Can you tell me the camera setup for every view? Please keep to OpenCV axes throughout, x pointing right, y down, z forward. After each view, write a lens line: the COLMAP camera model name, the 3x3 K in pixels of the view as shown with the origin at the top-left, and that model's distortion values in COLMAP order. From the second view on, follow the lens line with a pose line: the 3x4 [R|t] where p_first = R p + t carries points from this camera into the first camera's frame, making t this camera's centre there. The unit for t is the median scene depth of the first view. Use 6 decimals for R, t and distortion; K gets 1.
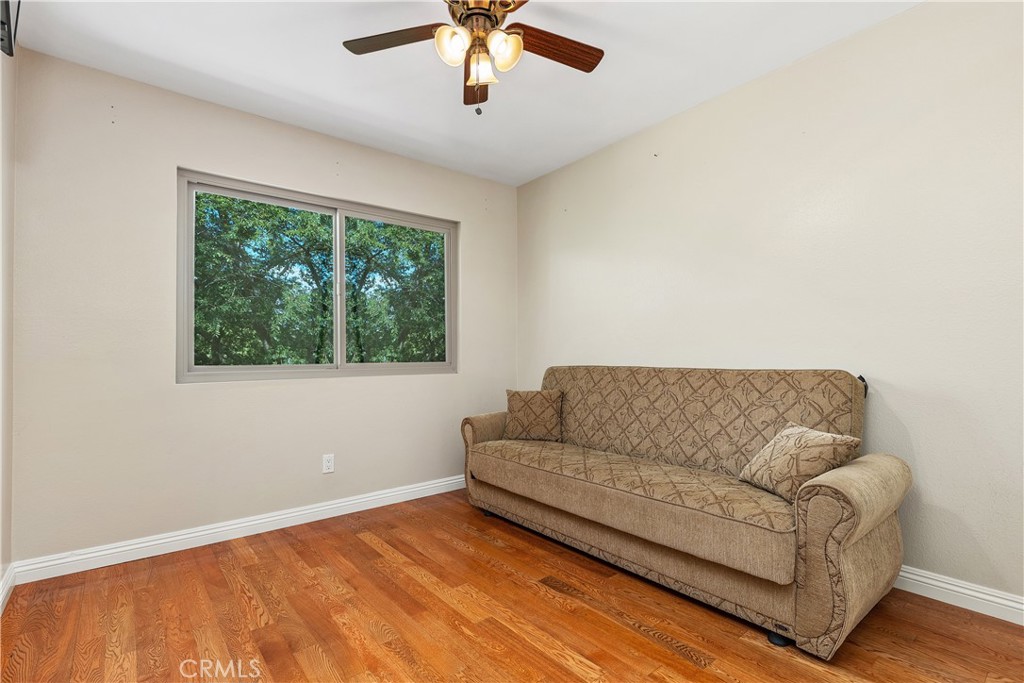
lens RADIAL K [[463.7, 0, 512.2], [0, 463.7, 340.1], [0, 0, 1]] dist [-0.000701, -0.000397]
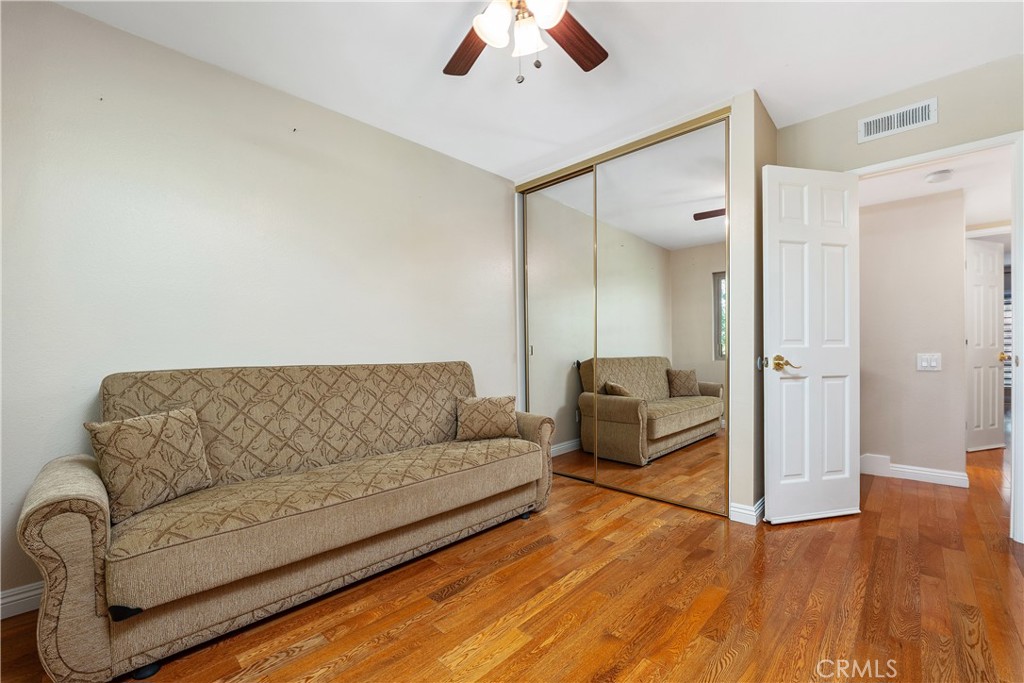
lens RADIAL K [[422.7, 0, 512.0], [0, 422.7, 341.5], [0, 0, 1]] dist [-0.011542, 0.000068]
pose [[-0.112001, 0.030783, 0.993231, -0.635335], [-0.030584, 0.998940, -0.034409, 0.031145], [-0.993237, -0.034231, -0.110941, 0.784693]]
